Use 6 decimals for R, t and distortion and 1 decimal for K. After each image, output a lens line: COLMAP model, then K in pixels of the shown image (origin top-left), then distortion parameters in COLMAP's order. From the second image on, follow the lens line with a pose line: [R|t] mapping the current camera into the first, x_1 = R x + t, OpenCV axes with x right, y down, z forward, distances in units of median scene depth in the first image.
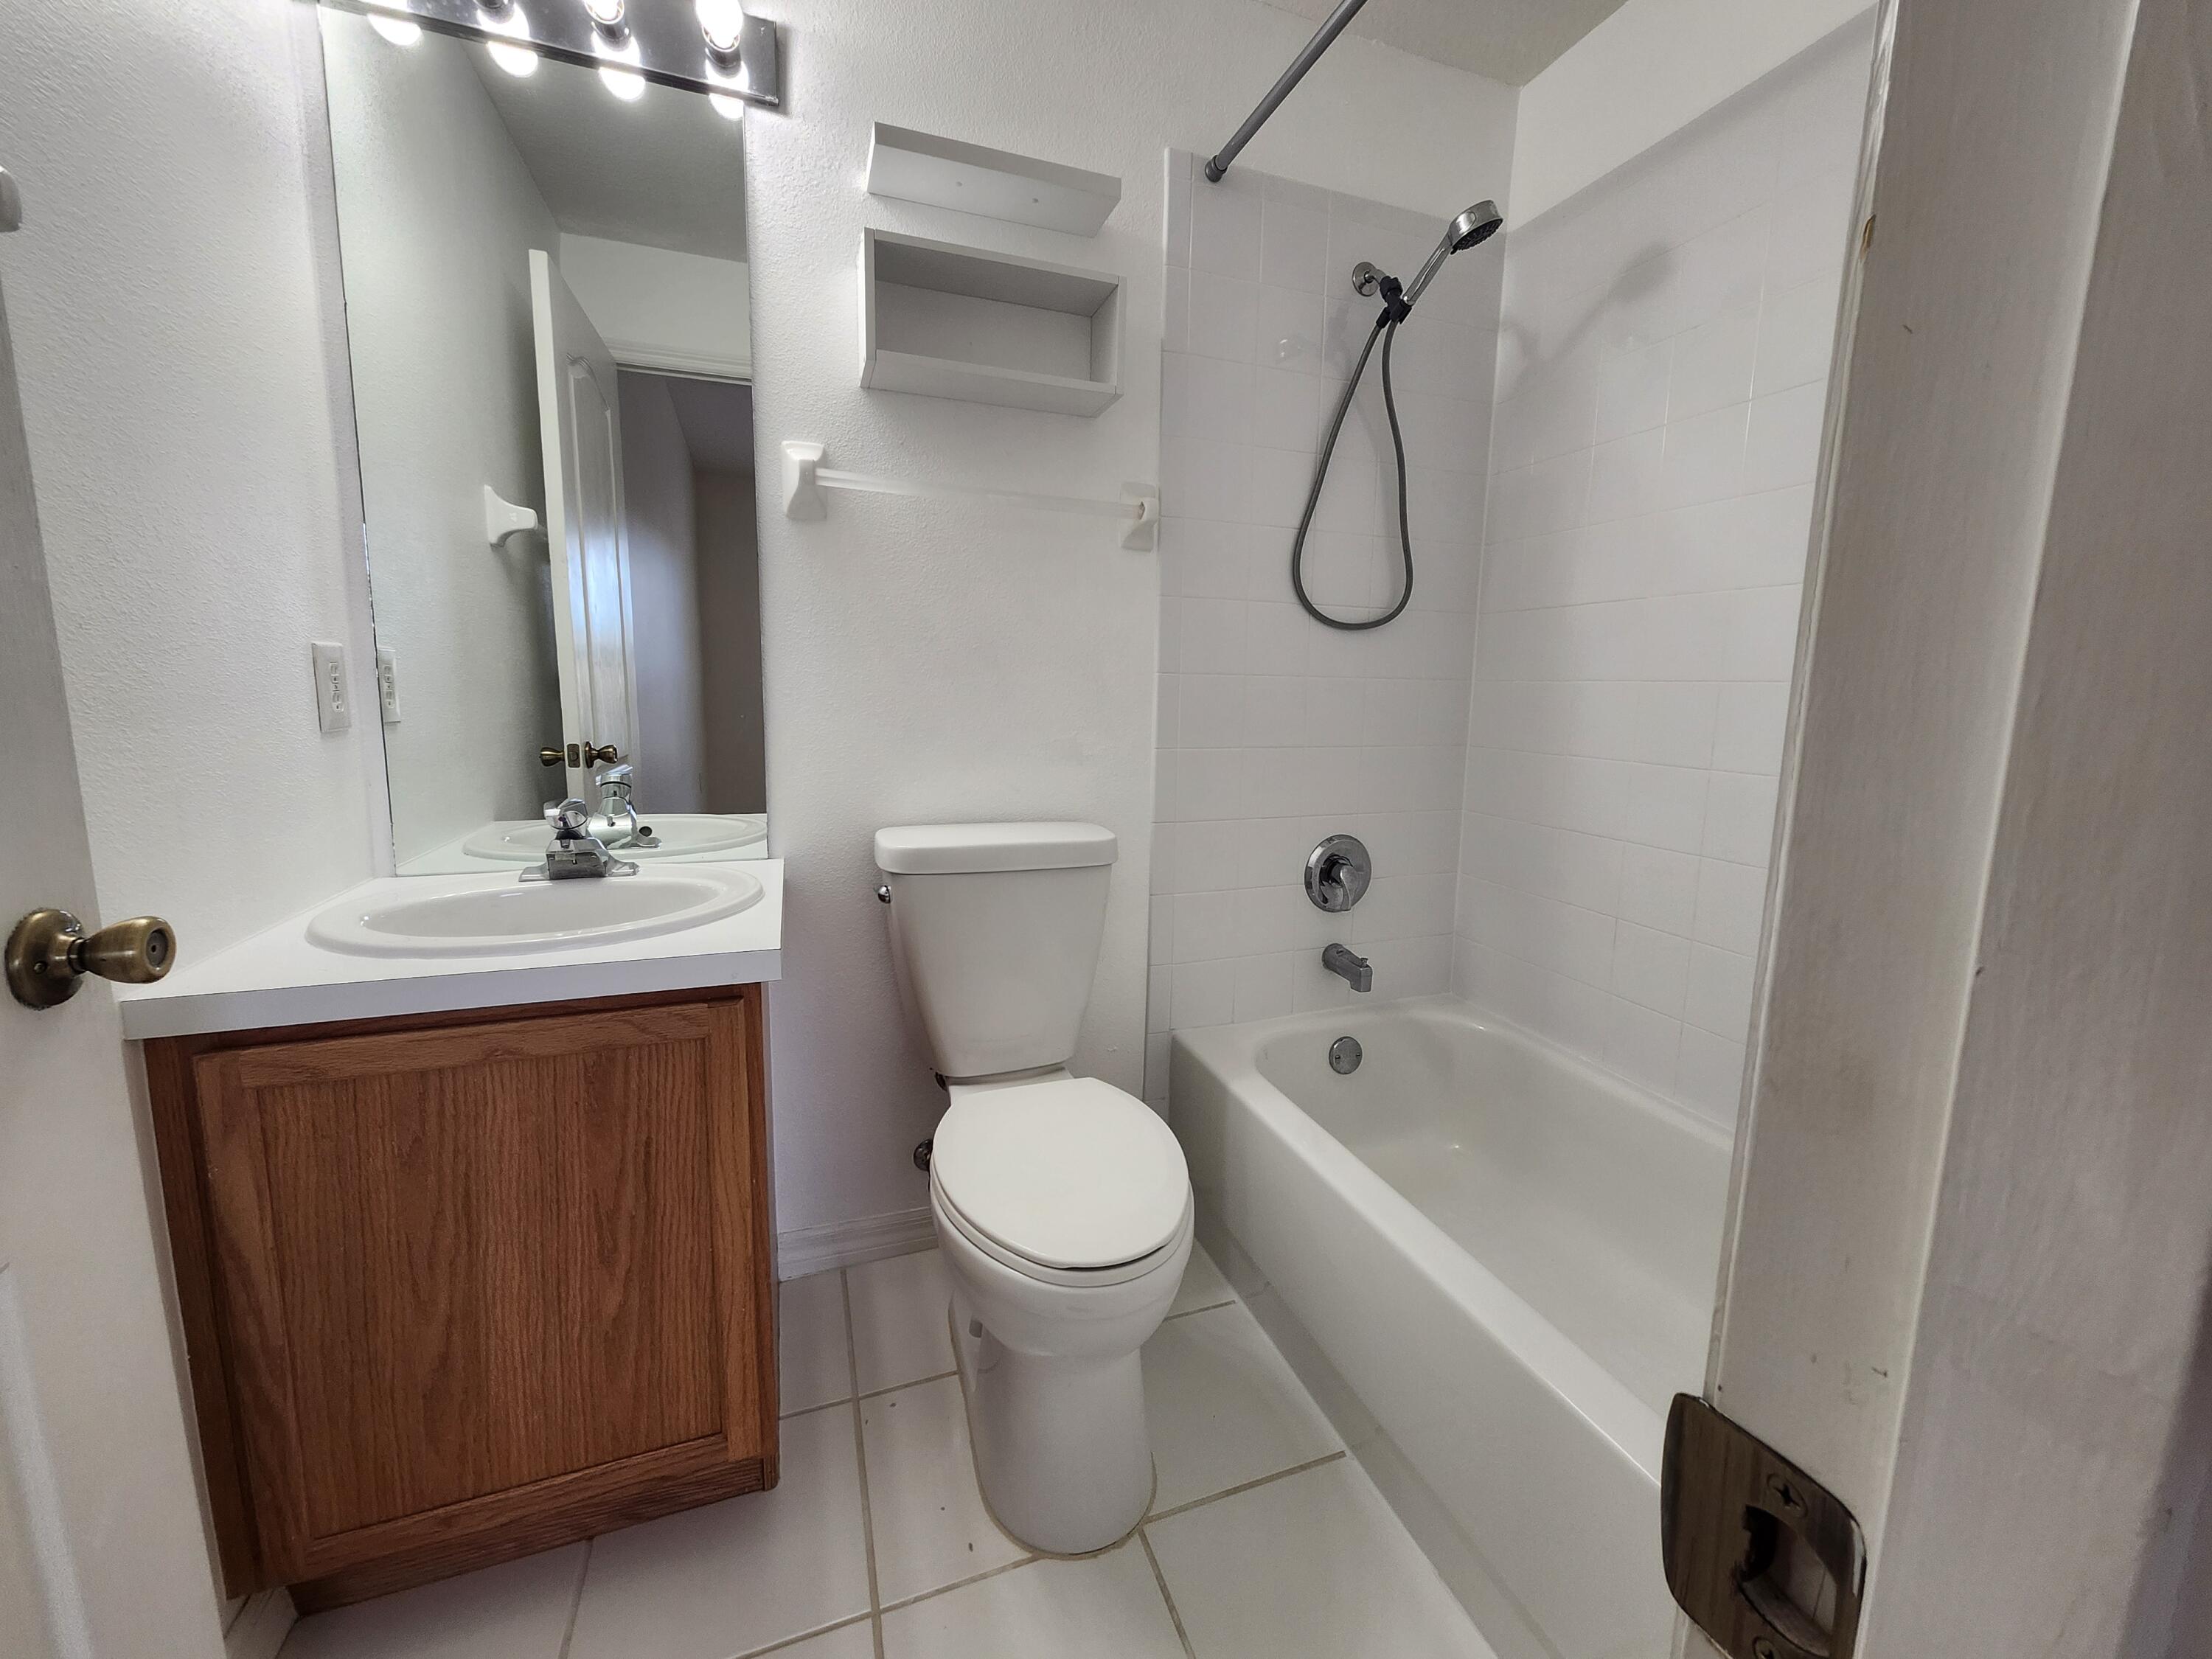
lens RADIAL K [[866.9, 0, 1122.5], [0, 866.9, 802.4], [0, 0, 1]] dist [0.000570, -0.000220]
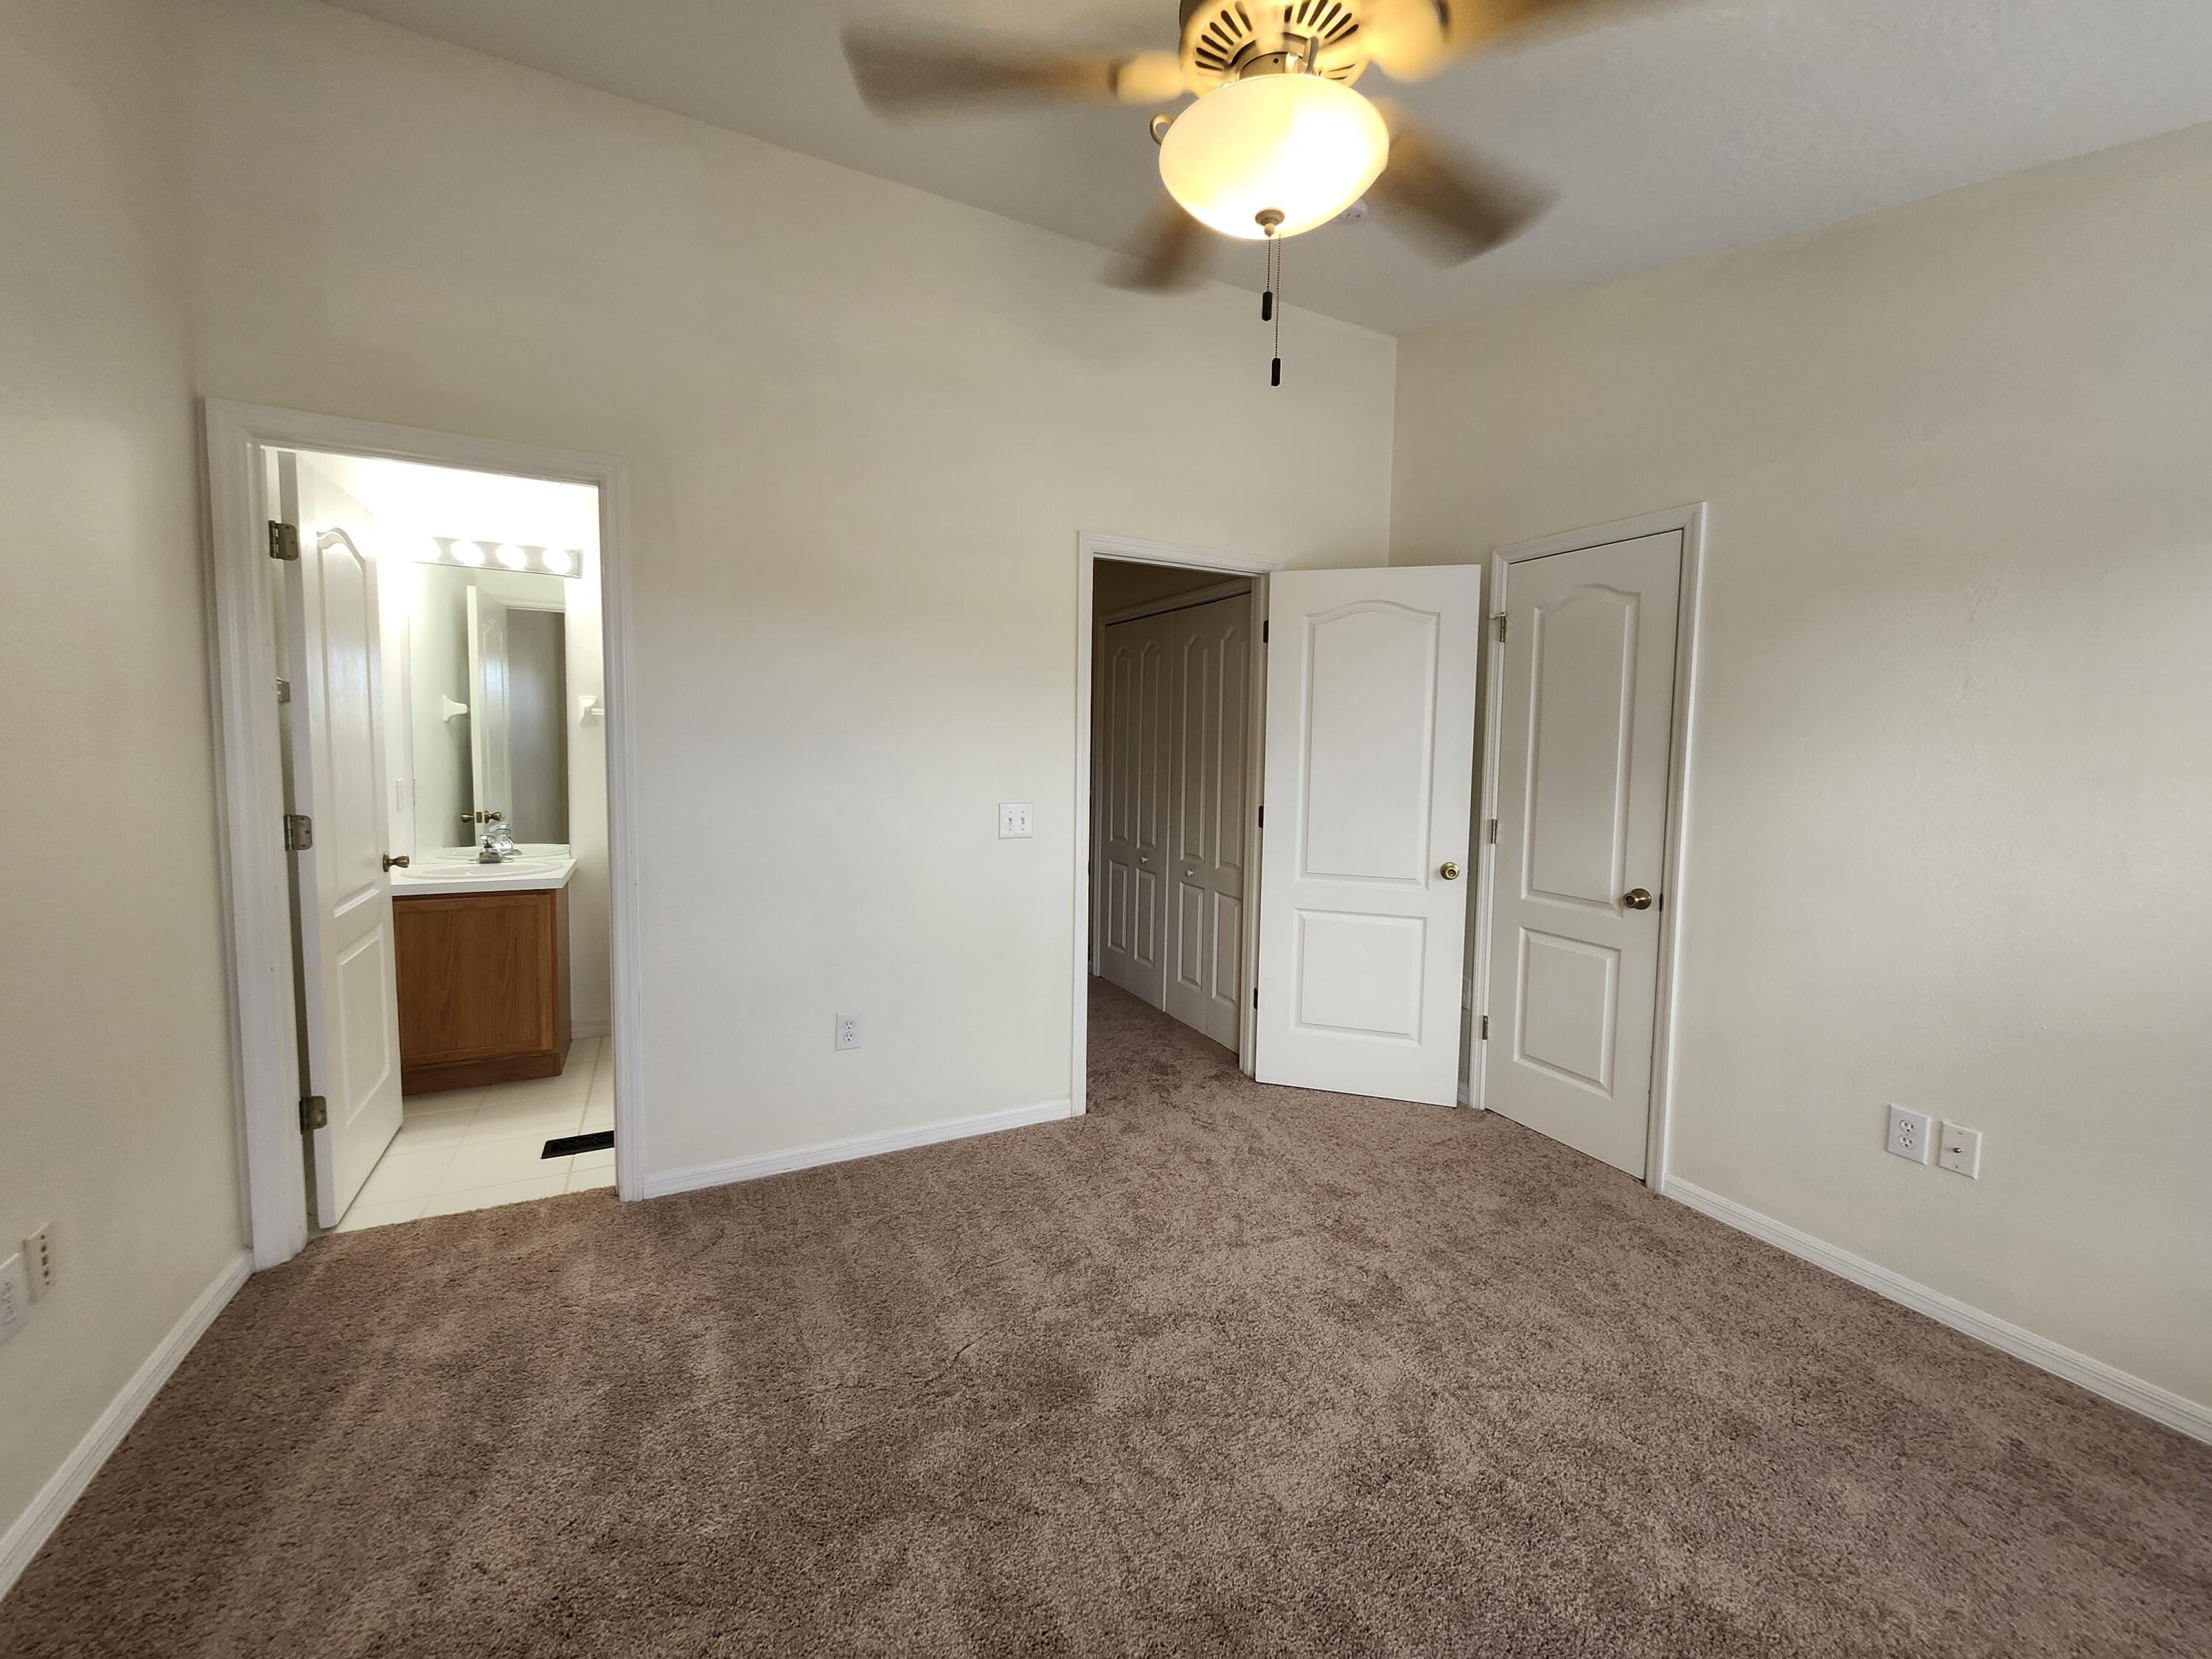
lens RADIAL K [[866.9, 0, 1122.5], [0, 866.9, 802.4], [0, 0, 1]] dist [0.000570, -0.000220]
pose [[0.993522, -0.004438, 0.113557, 0.953366], [0.011583, 0.997988, -0.062332, 0.083035], [-0.113052, 0.063244, 0.991574, -1.783235]]
